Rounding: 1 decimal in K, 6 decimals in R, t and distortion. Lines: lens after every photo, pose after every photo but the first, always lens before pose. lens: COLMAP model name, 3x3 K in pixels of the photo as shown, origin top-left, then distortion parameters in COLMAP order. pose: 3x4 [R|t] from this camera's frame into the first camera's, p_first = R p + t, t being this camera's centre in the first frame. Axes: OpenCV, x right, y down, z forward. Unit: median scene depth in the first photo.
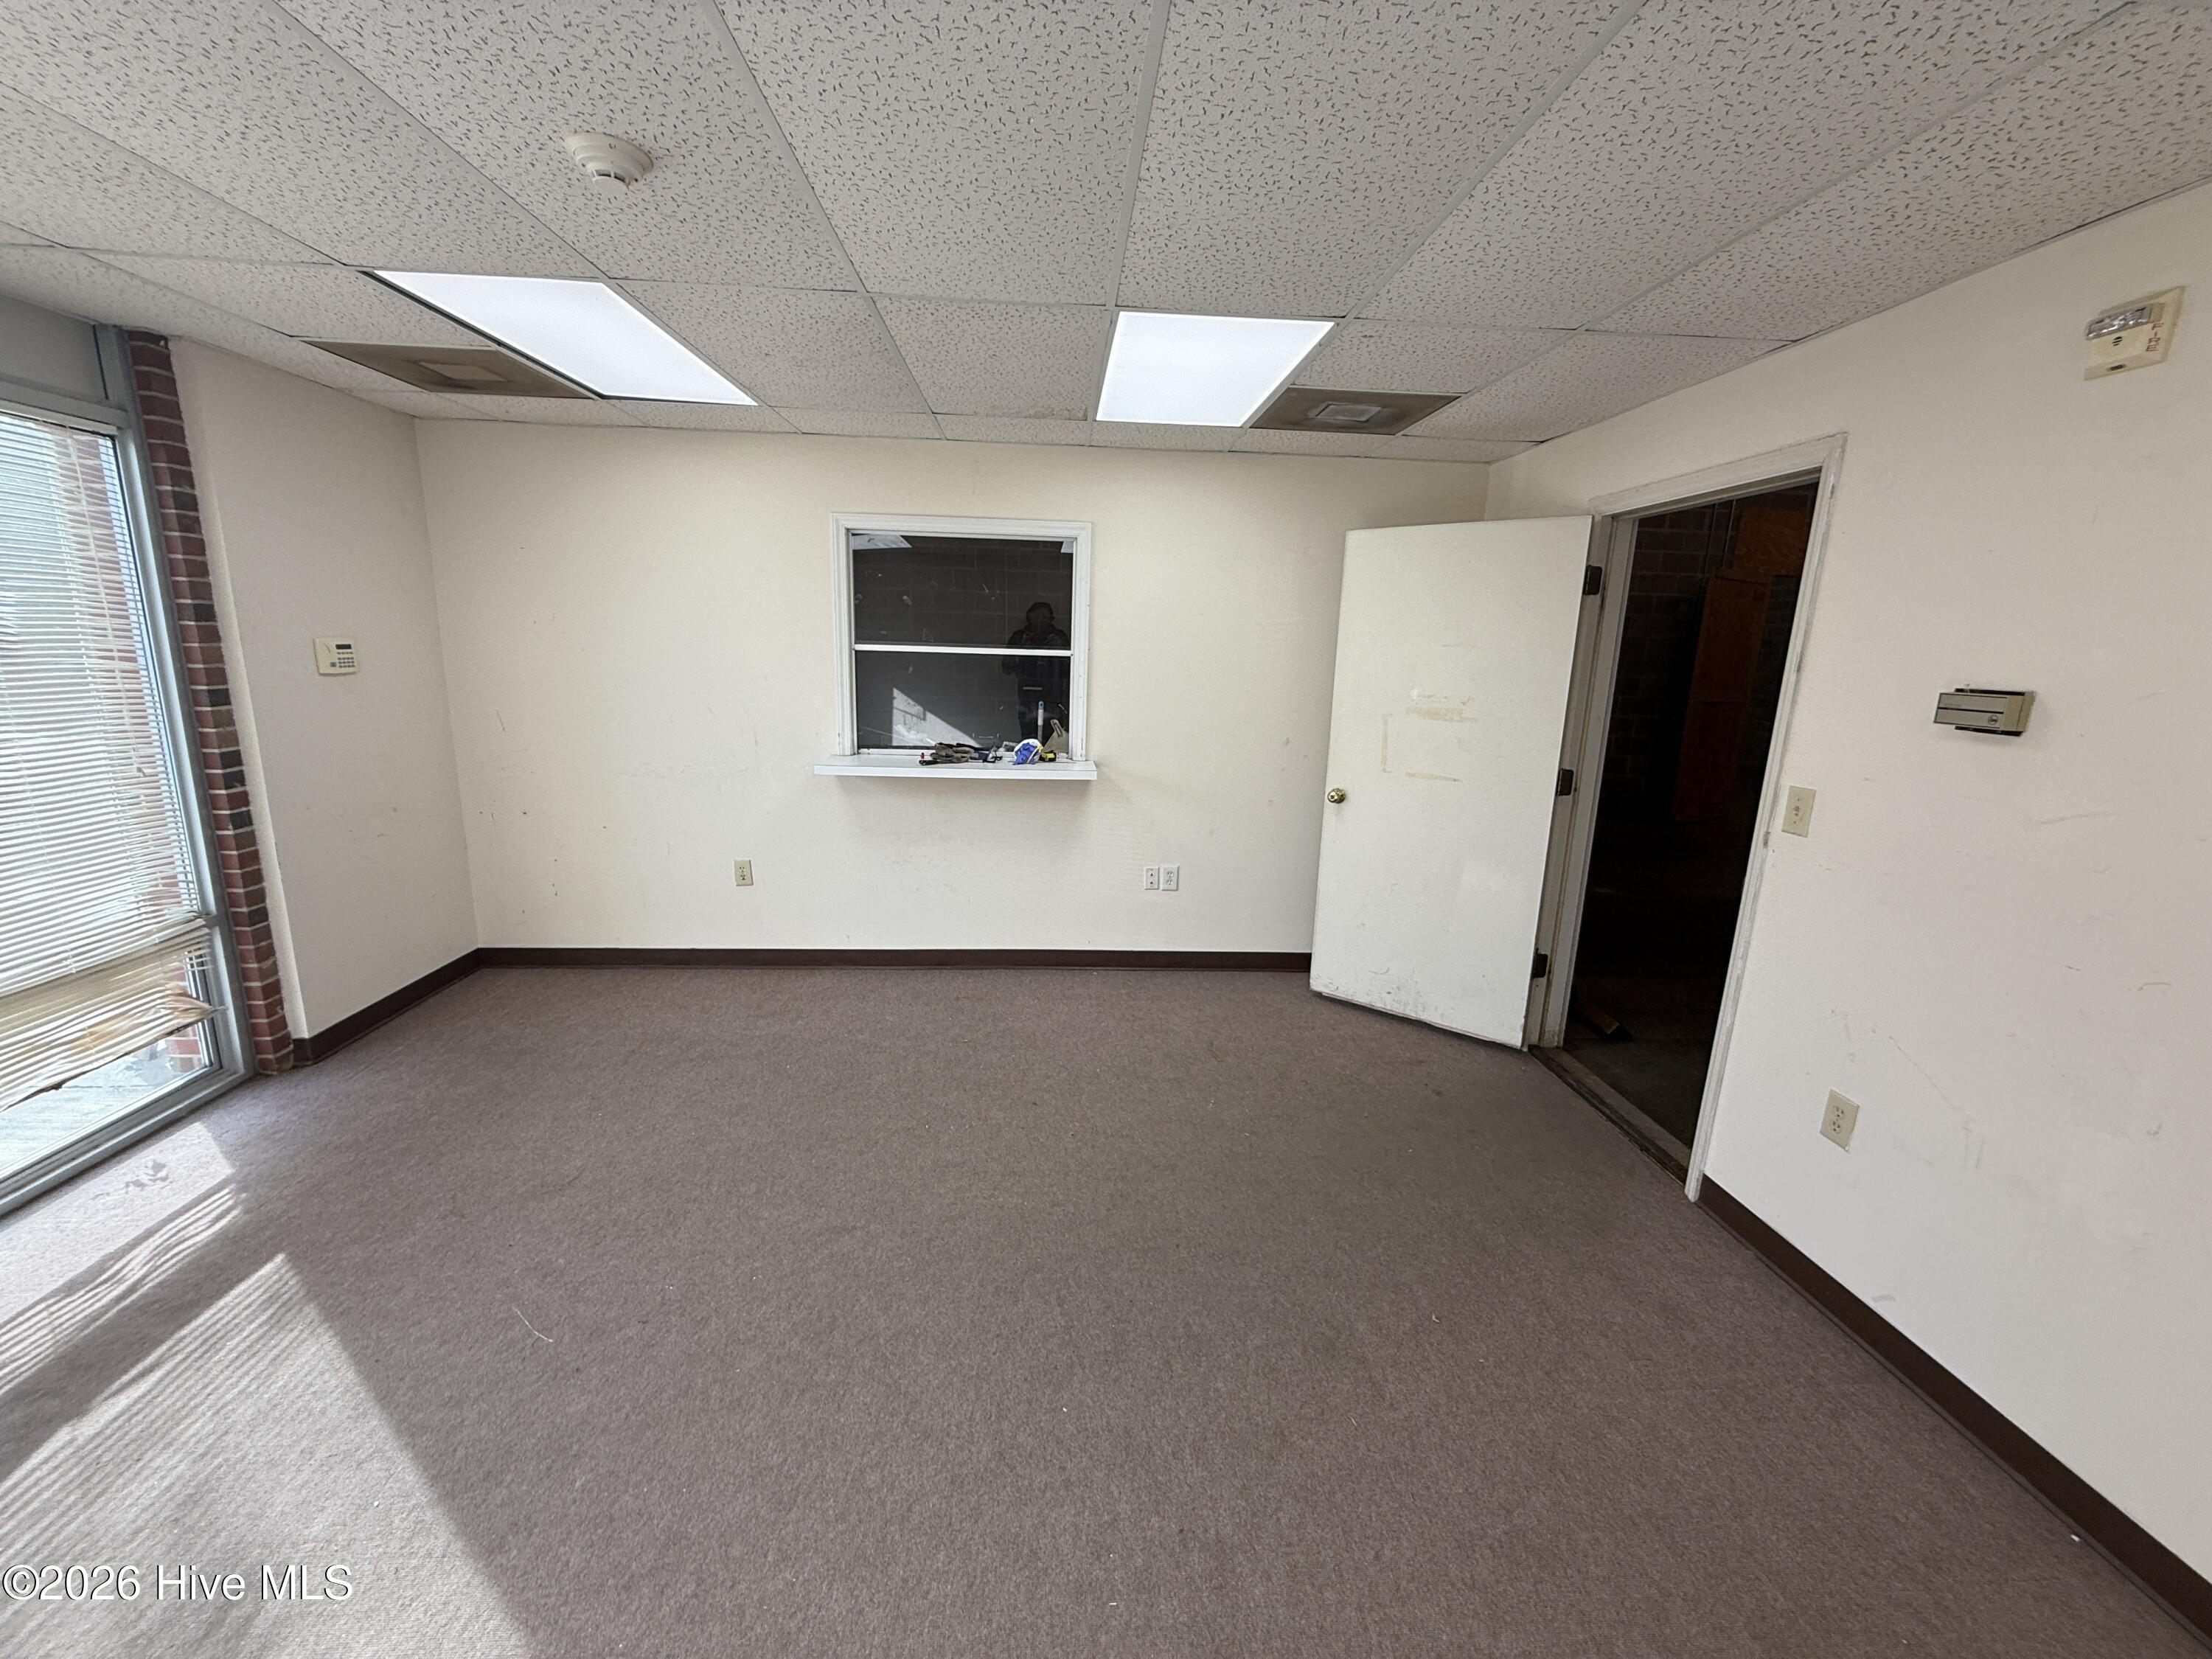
lens RADIAL K [[877.0, 0, 1100.7], [0, 877.0, 827.3], [0, 0, 1]] dist [-0.002044, -0.000146]
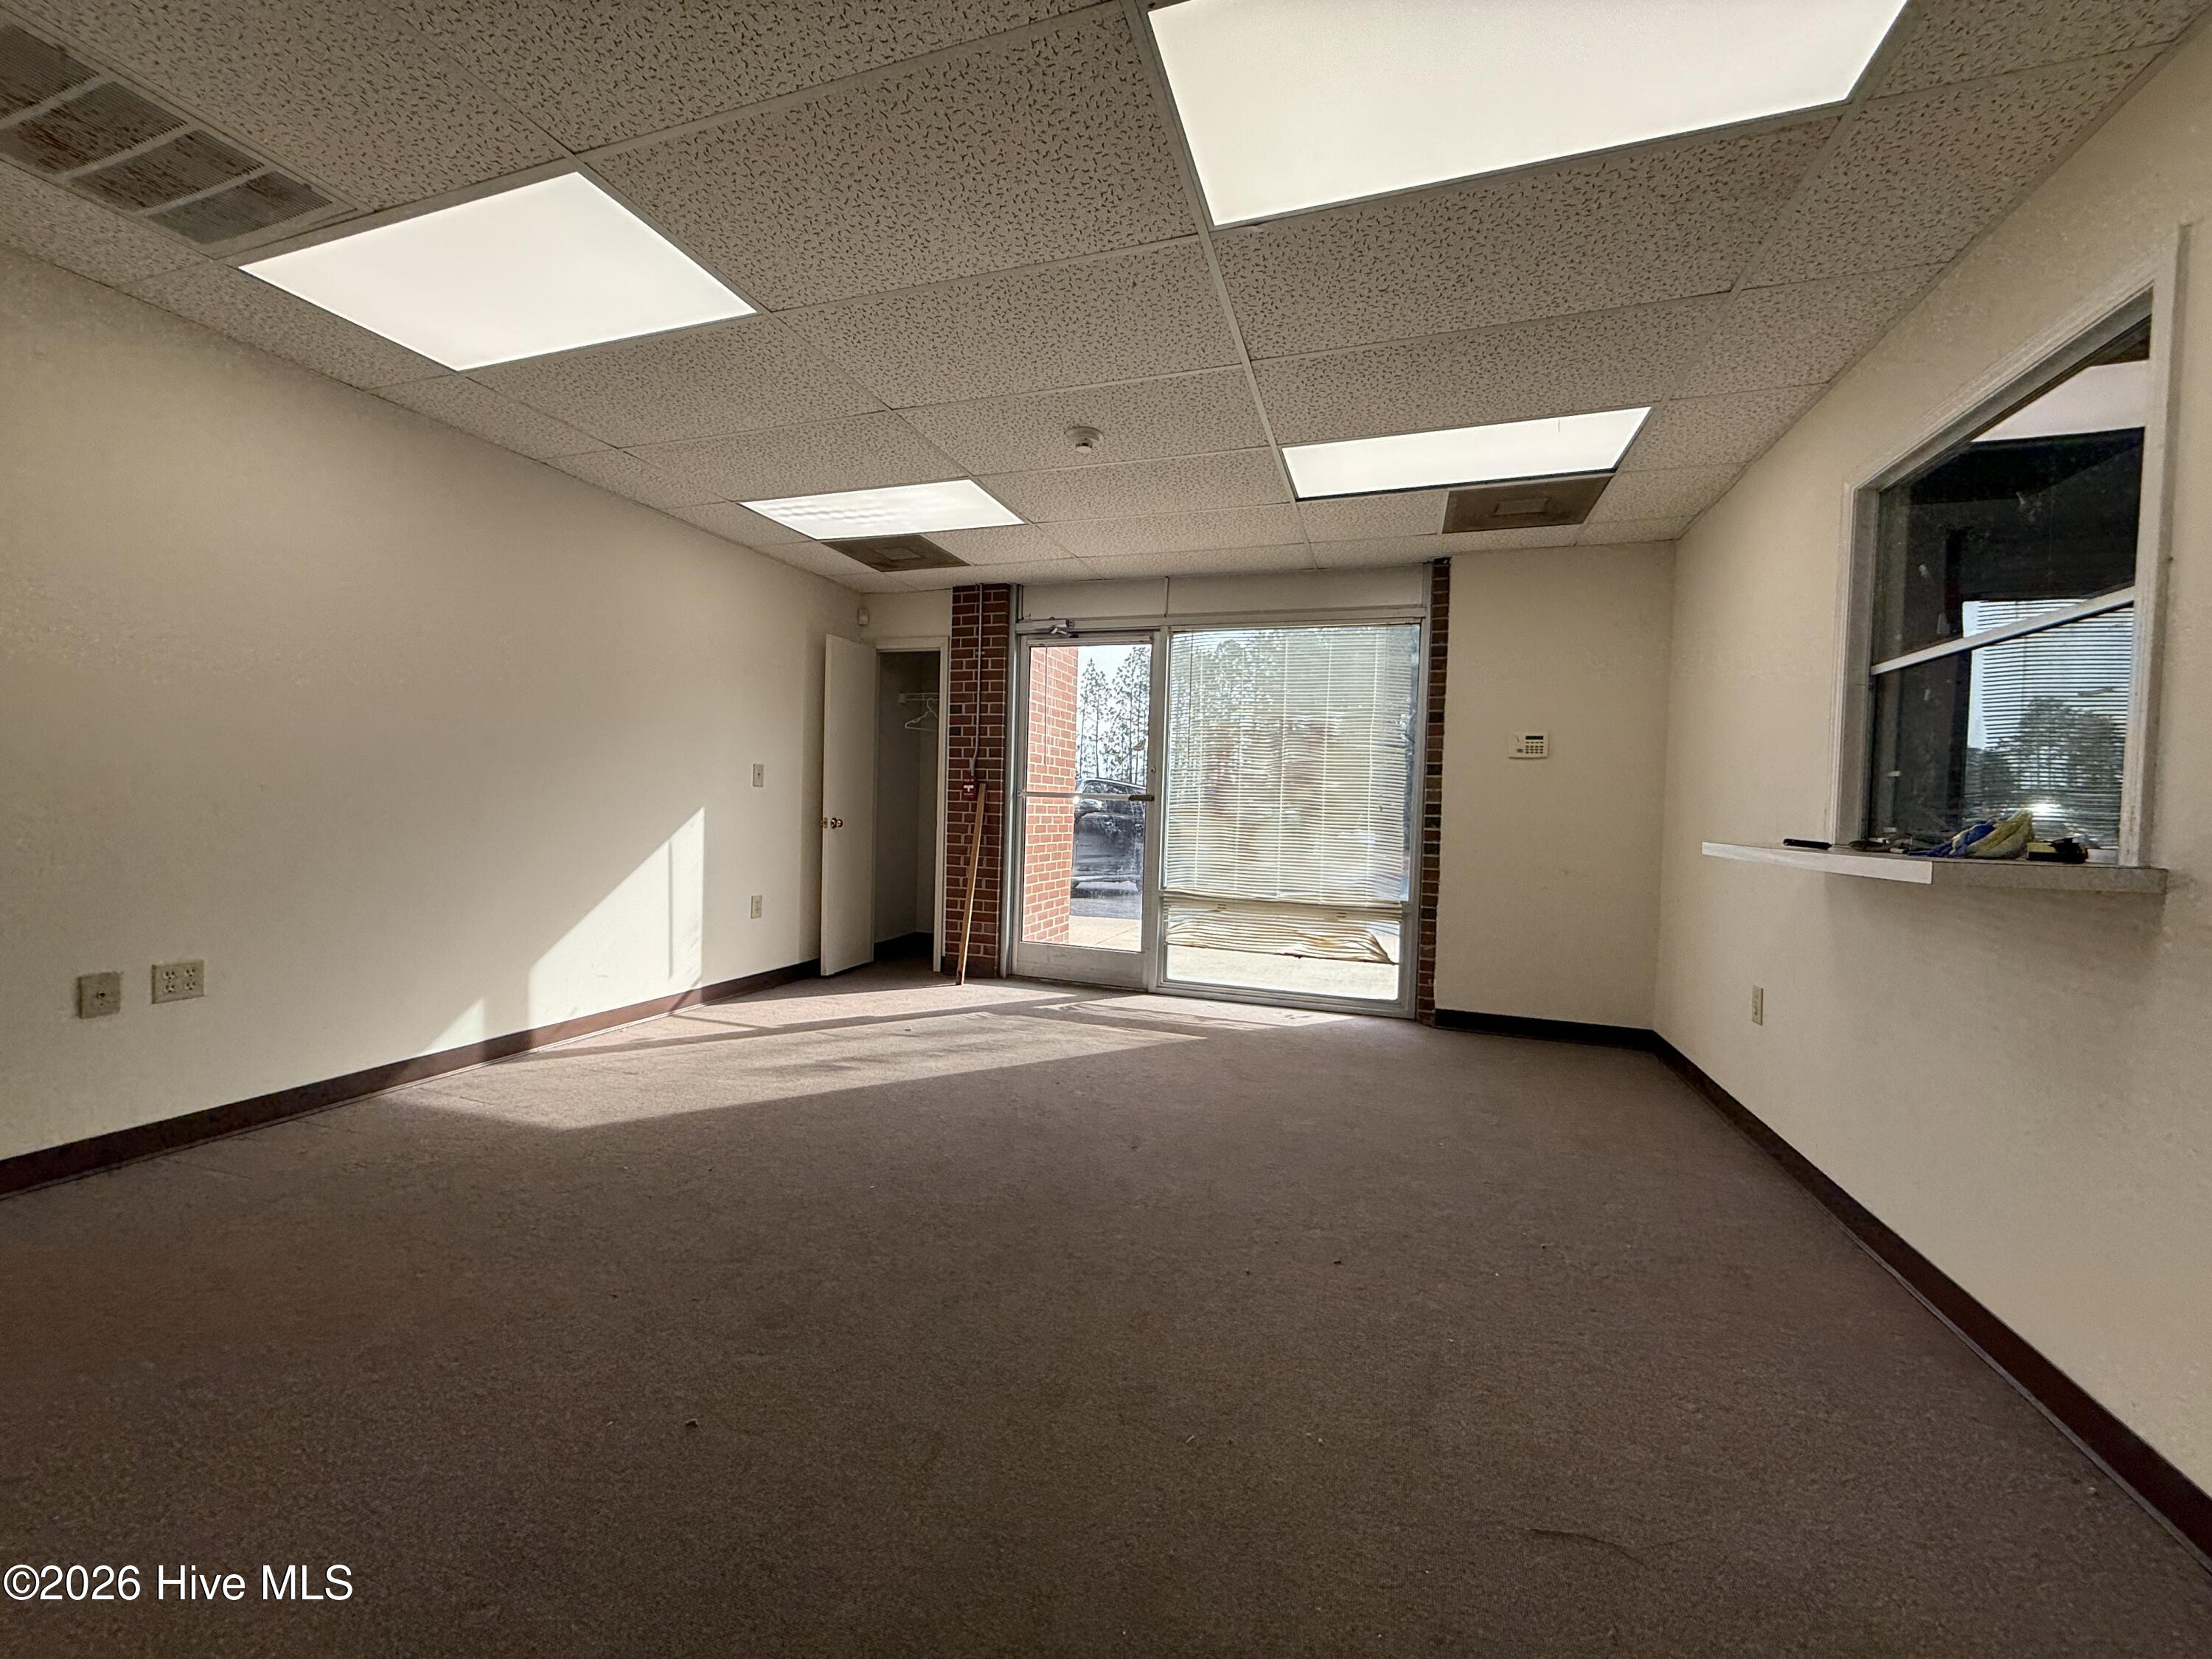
lens RADIAL K [[877.1, 0, 1099.0], [0, 877.1, 826.3], [0, 0, 1]] dist [0.000315, 0.000300]
pose [[-0.377567, -0.019180, -0.925784, 0.626676], [-0.230279, 0.970321, 0.073813, -0.024269], [0.896892, 0.241058, -0.370778, 0.976774]]
